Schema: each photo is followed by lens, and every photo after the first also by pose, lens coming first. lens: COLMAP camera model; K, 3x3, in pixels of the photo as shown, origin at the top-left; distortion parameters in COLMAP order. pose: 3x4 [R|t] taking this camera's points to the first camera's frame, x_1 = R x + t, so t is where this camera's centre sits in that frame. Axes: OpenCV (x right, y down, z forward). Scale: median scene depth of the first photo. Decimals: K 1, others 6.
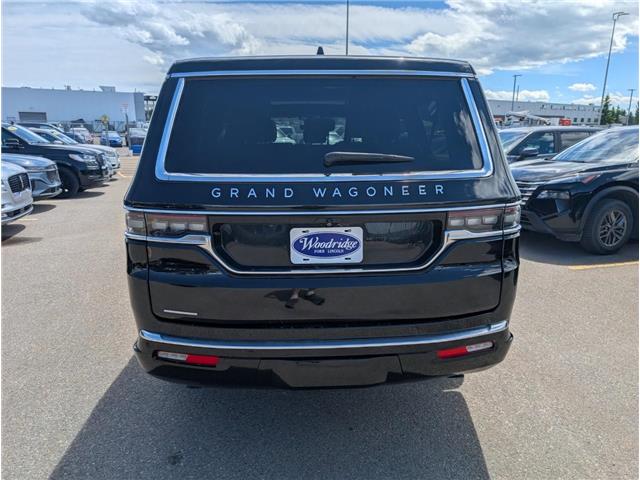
lens RADIAL K [[461.7, 0, 325.5], [0, 461.7, 240.9], [0, 0, 1]] dist [0.029877, -0.021634]
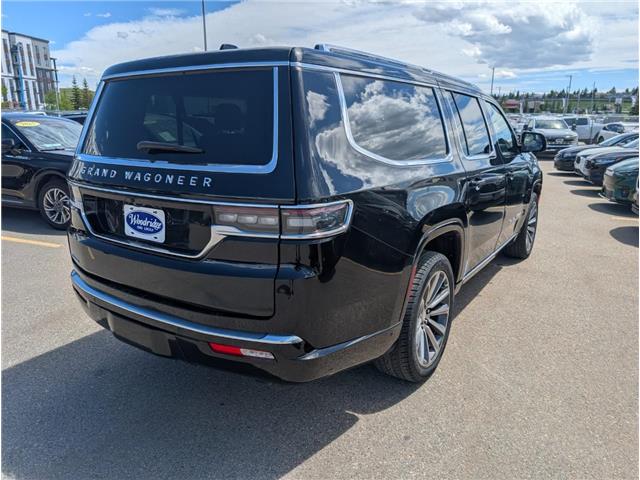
lens RADIAL K [[461.7, 0, 319.5], [0, 461.7, 240.2], [0, 0, 1]] dist [0.029877, -0.021634]
pose [[0.801538, 0.154580, -0.577618, 1.011231], [-0.145882, 0.987370, 0.061801, -0.082220], [0.579876, 0.034728, 0.813964, 0.322739]]
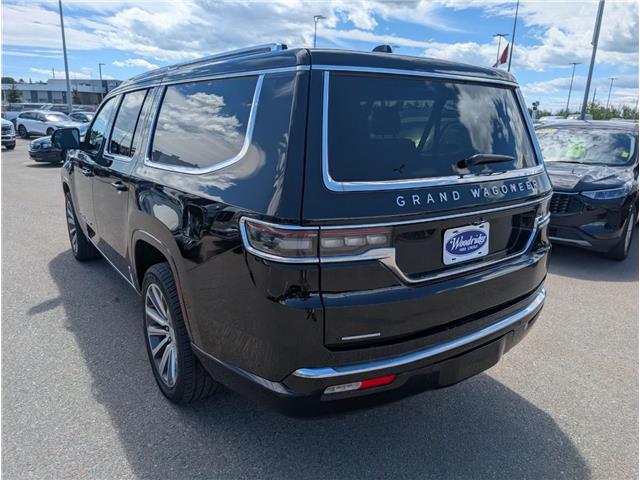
lens RADIAL K [[461.7, 0, 324.4], [0, 461.7, 239.7], [0, 0, 1]] dist [0.029877, -0.021634]
pose [[0.843698, -0.118621, 0.523548, -0.819616], [0.102338, 0.992935, 0.060052, -0.093635], [-0.526972, 0.002913, 0.849877, 0.275323]]
